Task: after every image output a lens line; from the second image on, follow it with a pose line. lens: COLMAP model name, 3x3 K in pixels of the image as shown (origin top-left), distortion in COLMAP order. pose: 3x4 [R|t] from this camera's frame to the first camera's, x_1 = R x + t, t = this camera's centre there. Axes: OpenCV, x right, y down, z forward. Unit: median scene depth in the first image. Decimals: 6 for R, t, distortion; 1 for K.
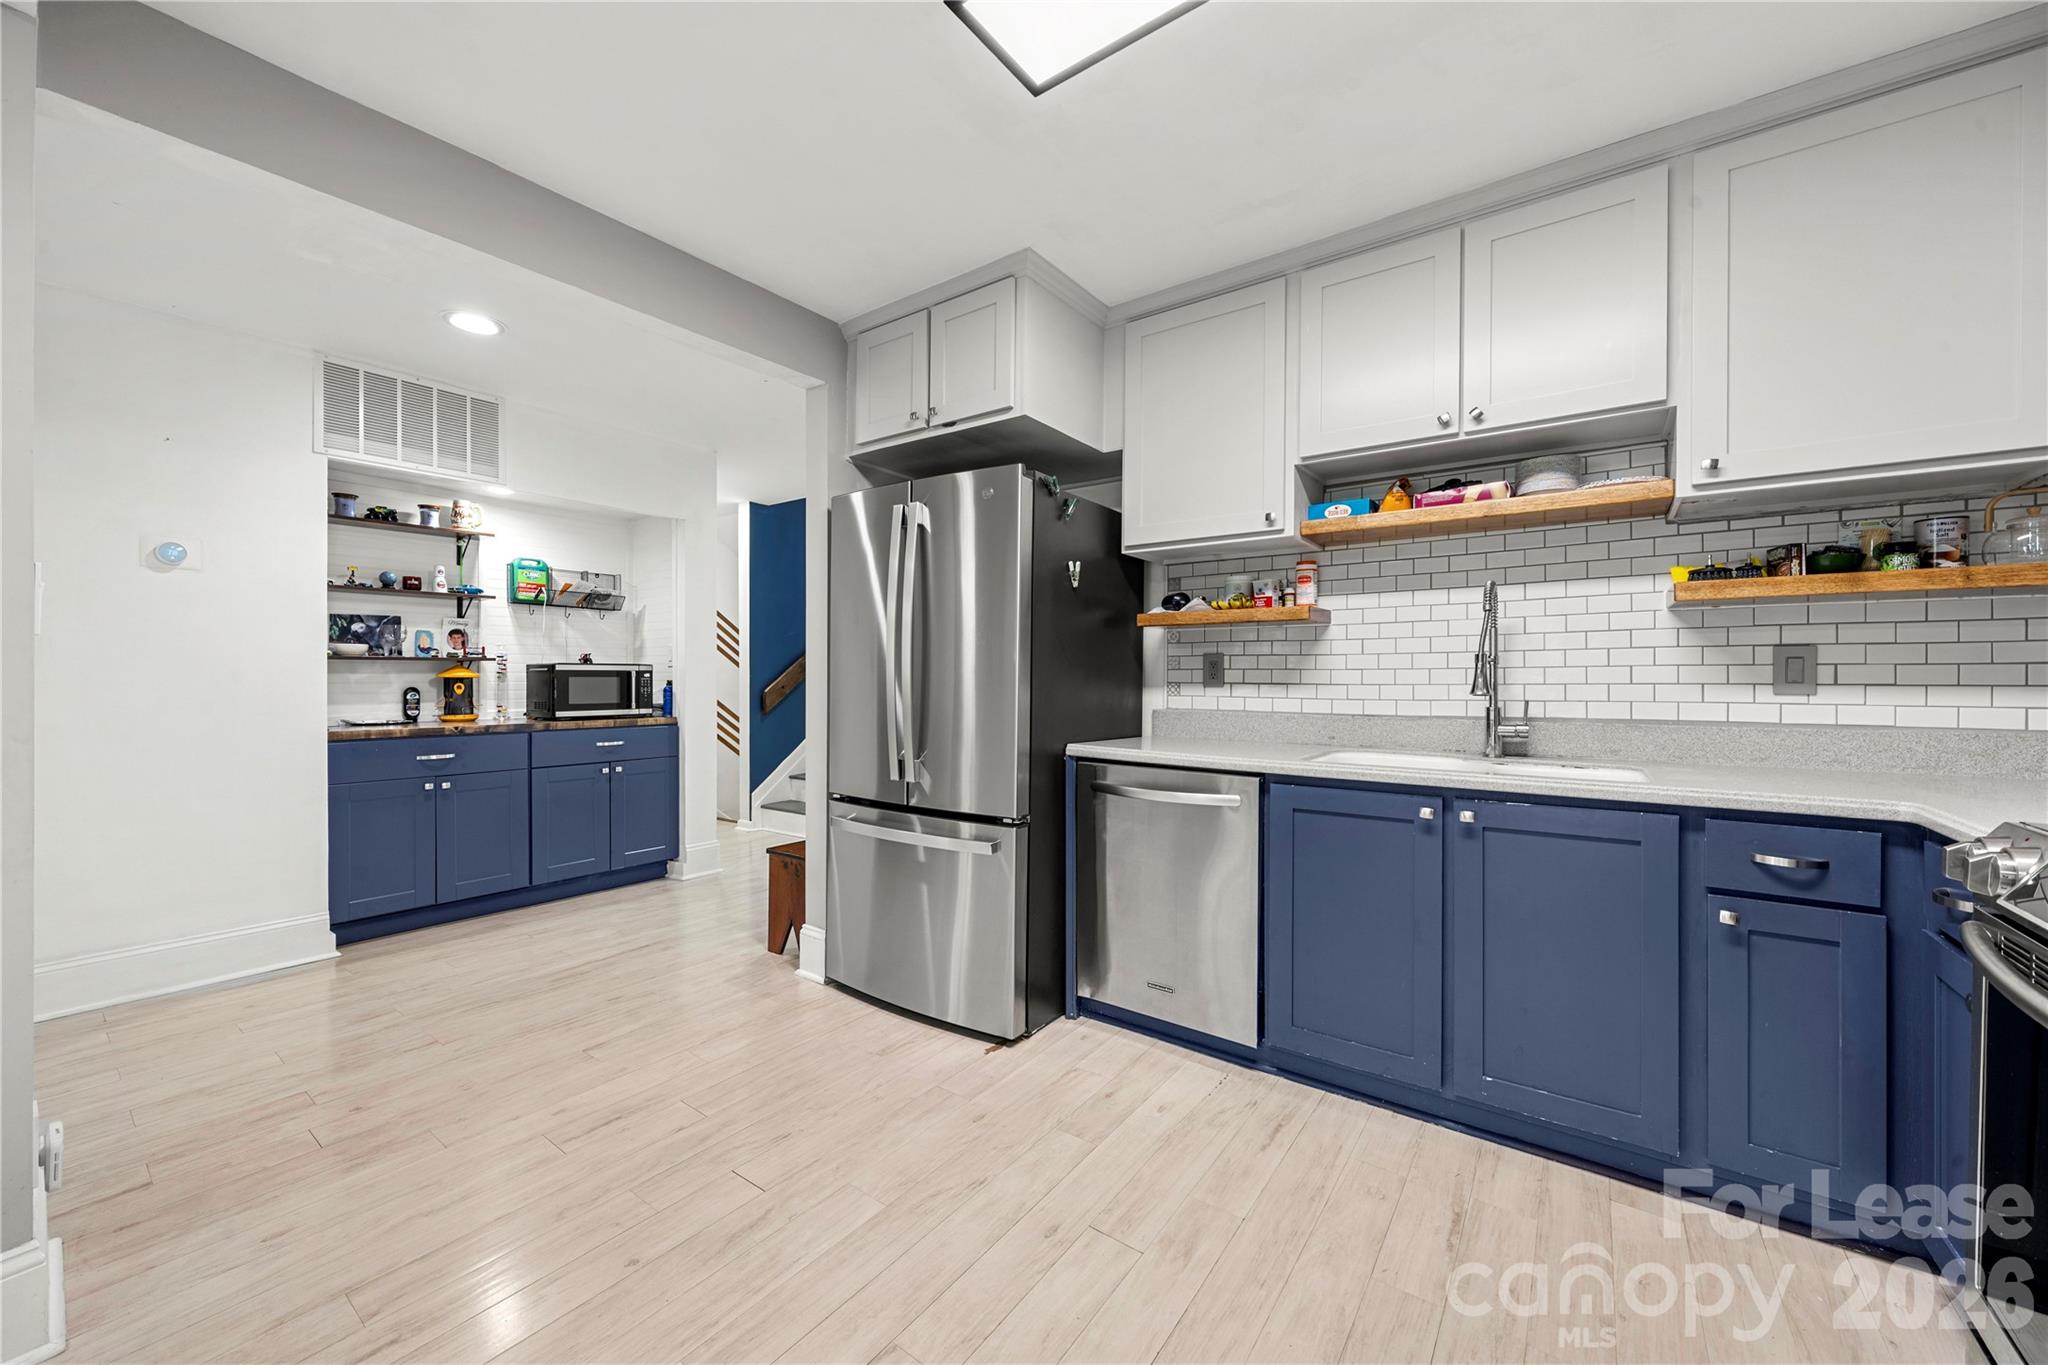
lens RADIAL K [[758.1, 0, 977.5], [0, 758.1, 681.4], [0, 0, 1]] dist [-0.001206, -0.000045]
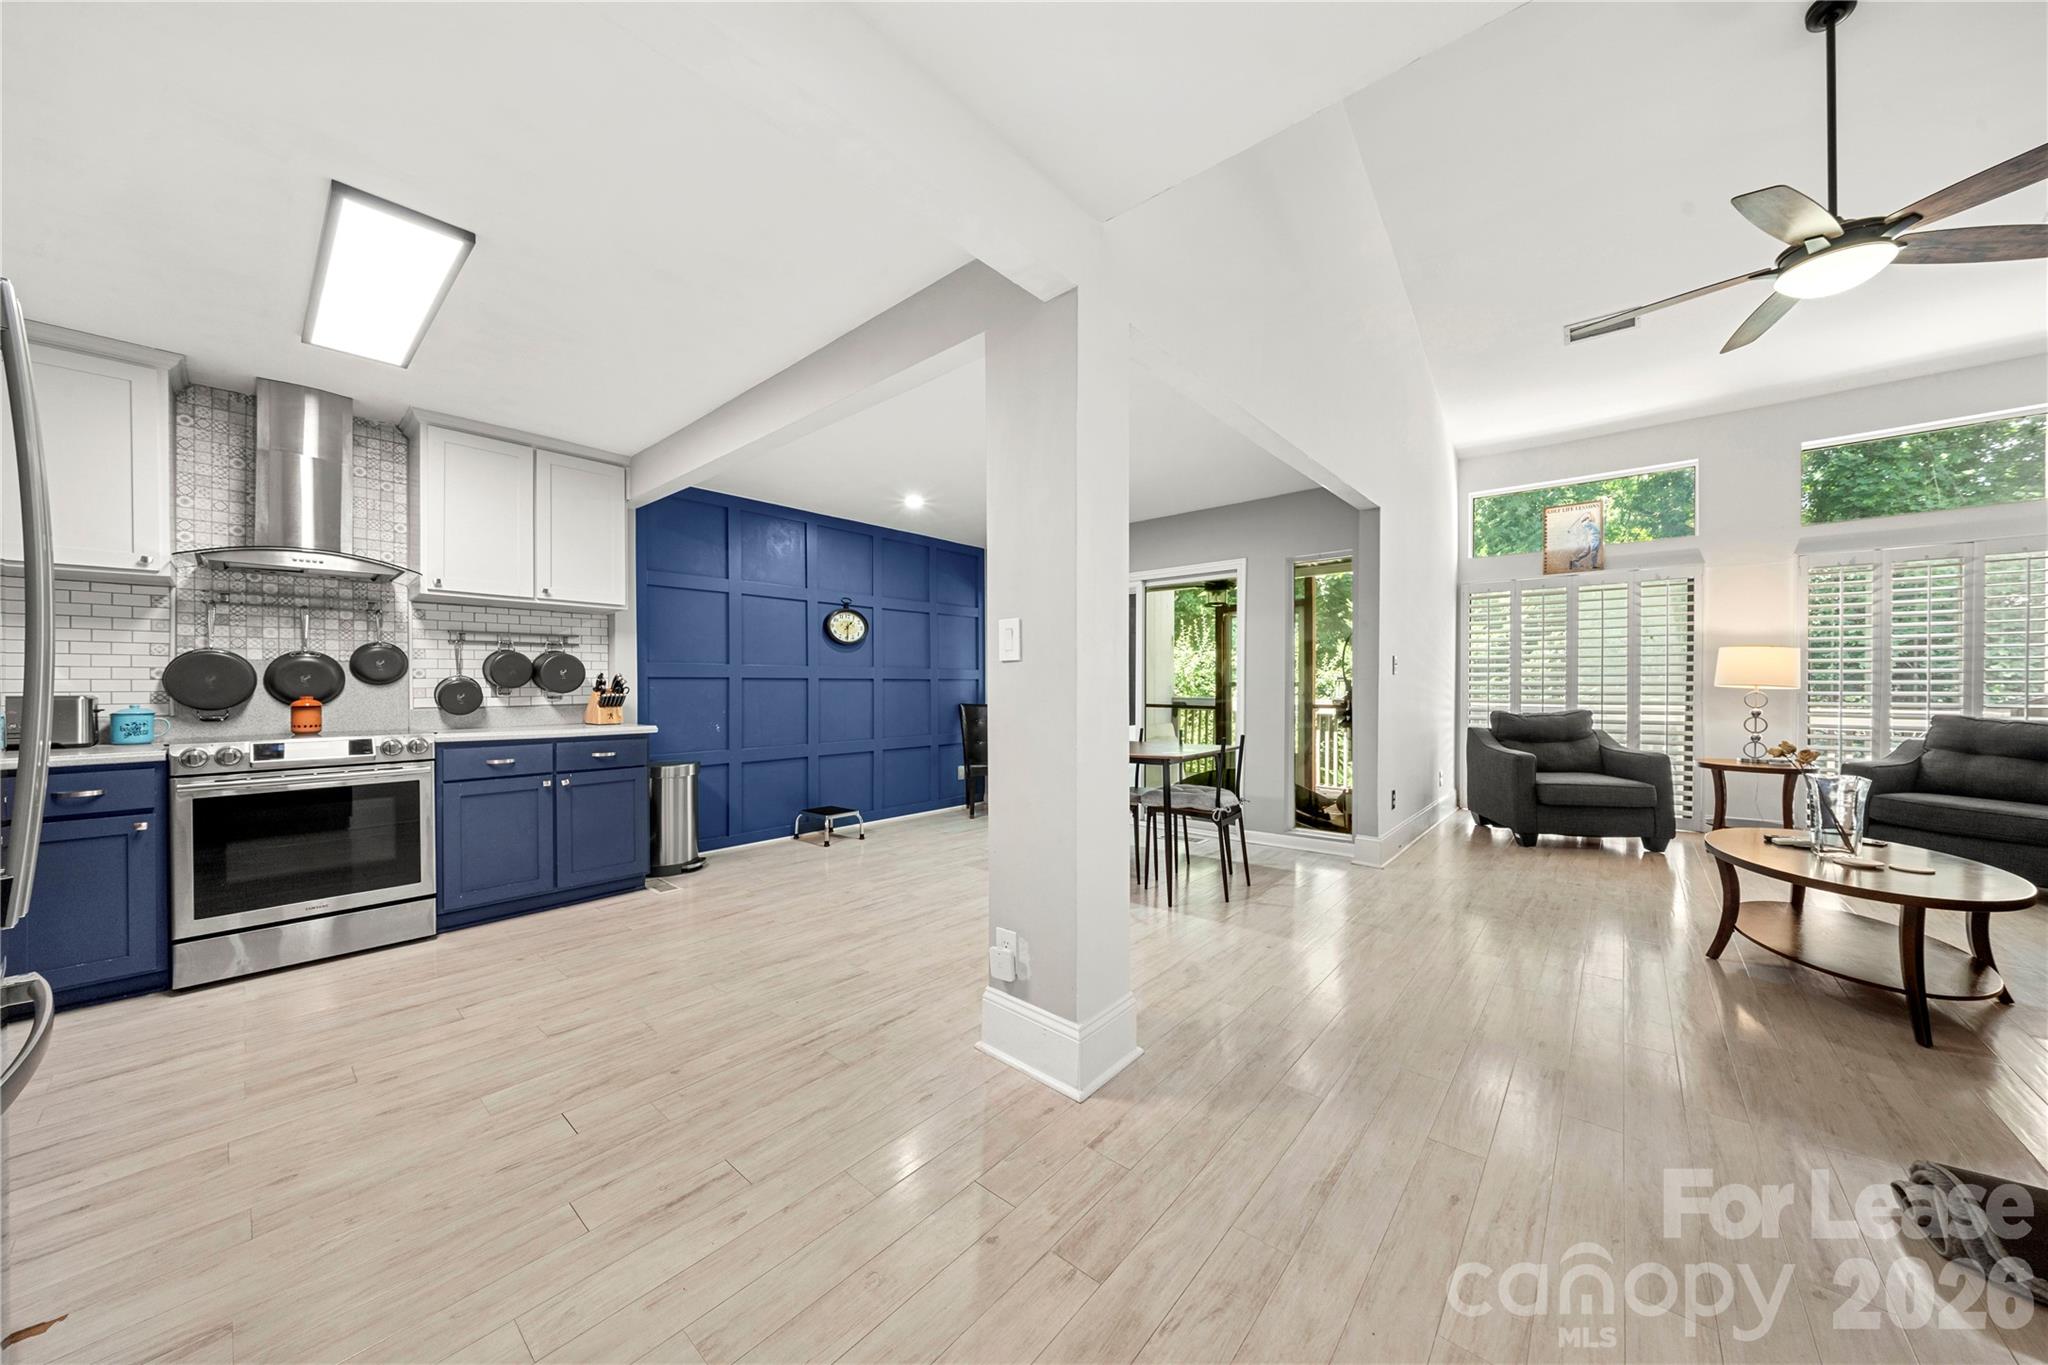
lens RADIAL K [[696.0, 0, 1009.0], [0, 696.0, 687.8], [0, 0, 1]] dist [-0.007435, 0.000239]
pose [[-0.997664, 0.002198, 0.068284, -0.784302], [0.002647, 0.999976, 0.006480, -0.006452], [-0.068268, 0.006645, -0.997645, 1.505884]]
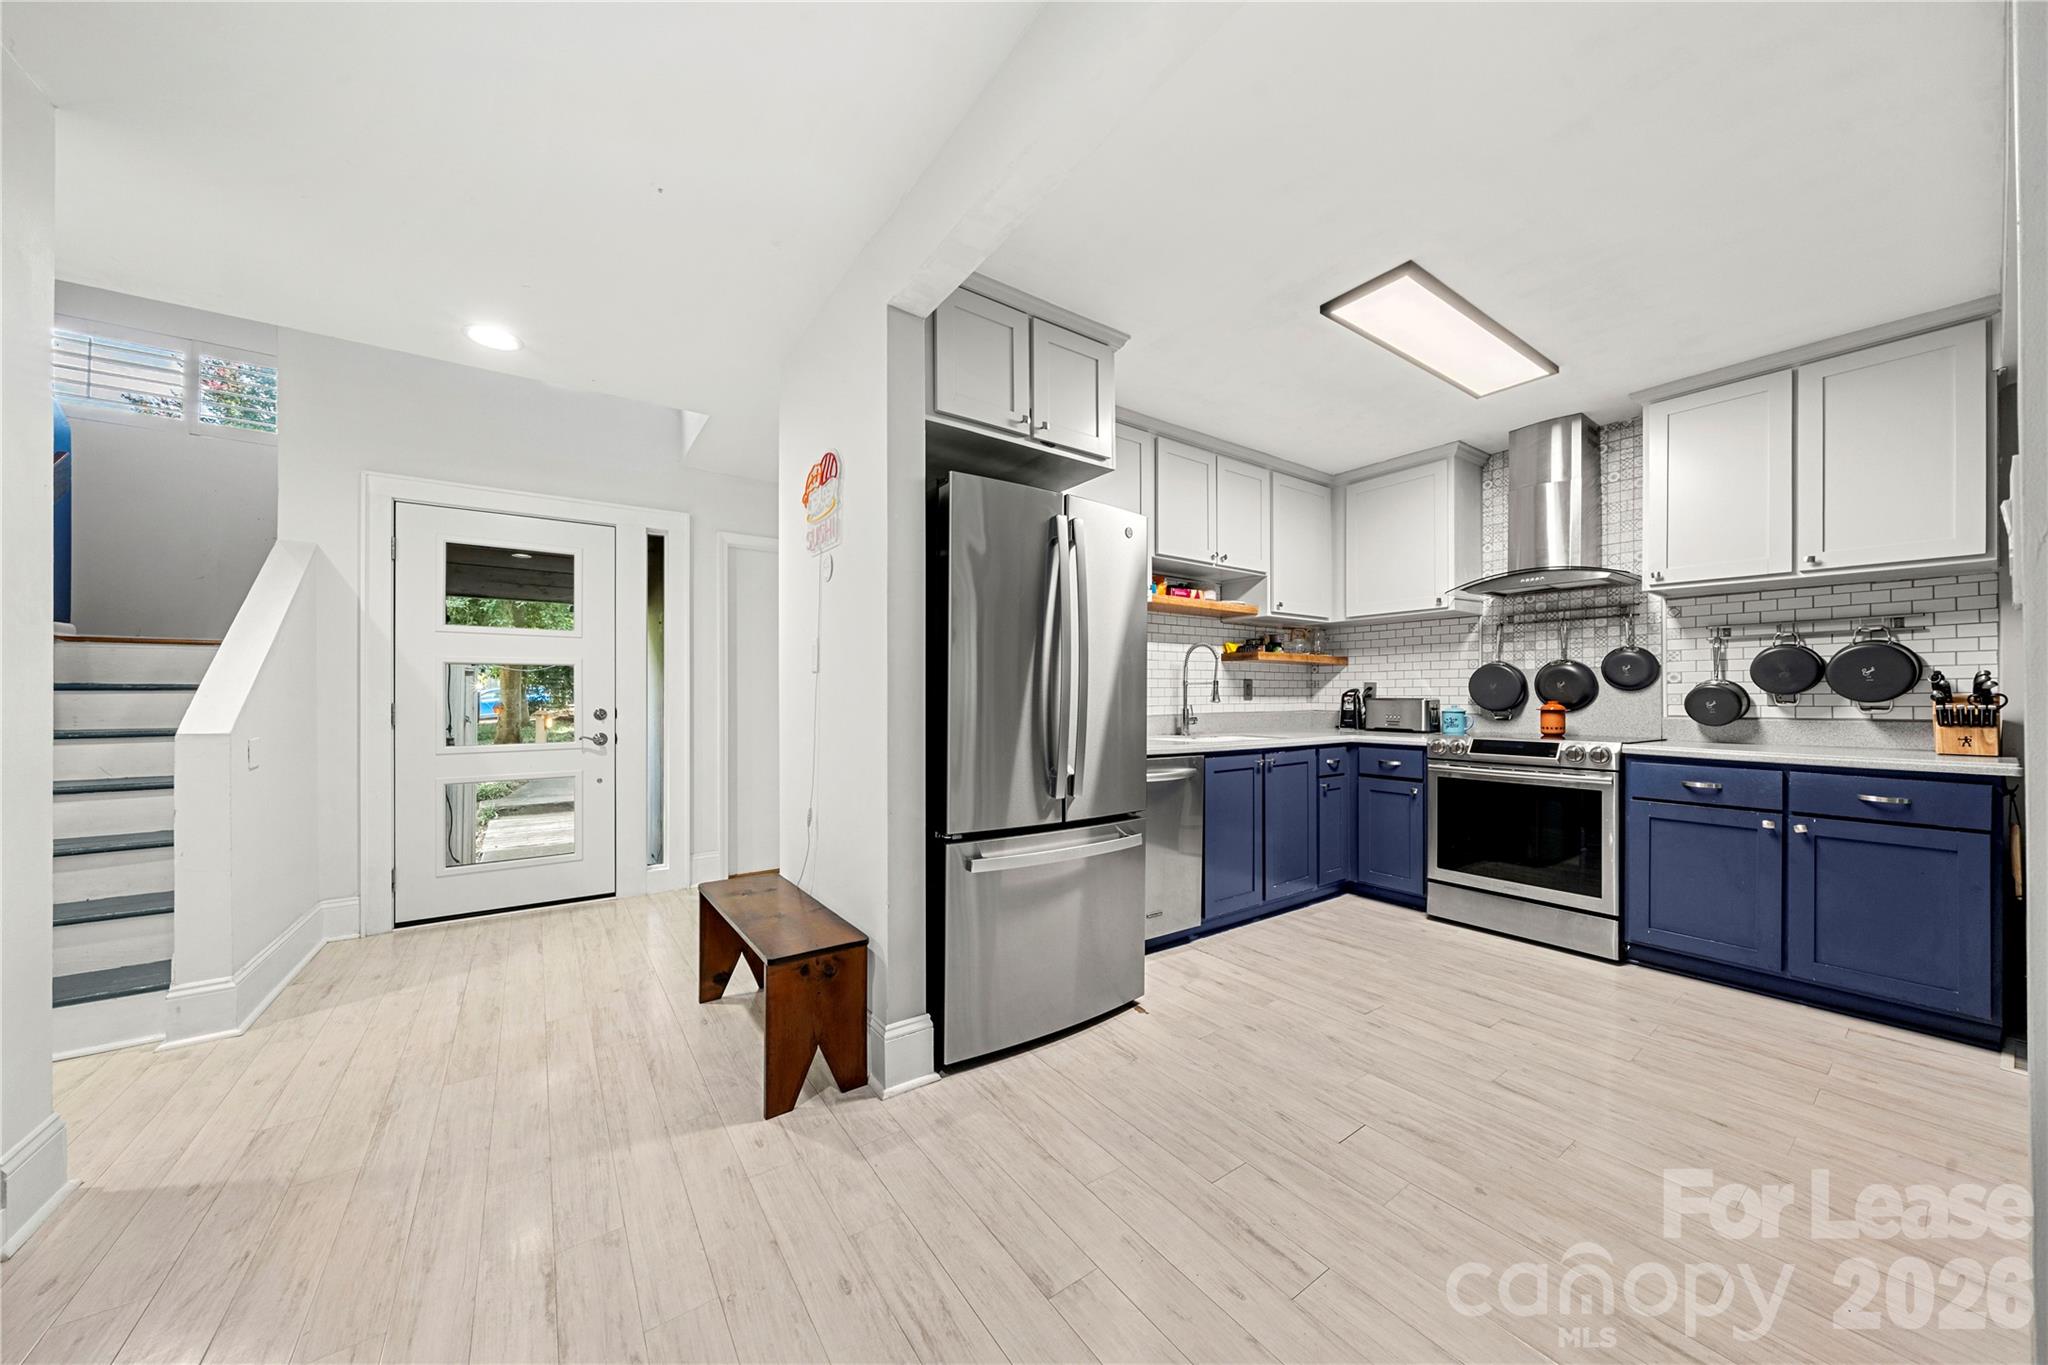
lens RADIAL K [[696.0, 0, 1030.2], [0, 696.0, 689.8], [0, 0, 1]] dist [-0.007435, 0.000239]
pose [[0.297599, 0.004447, 0.954681, -1.088362], [0.003016, 0.999980, -0.005599, -0.003992], [-0.954686, 0.004546, 0.297580, 0.864839]]
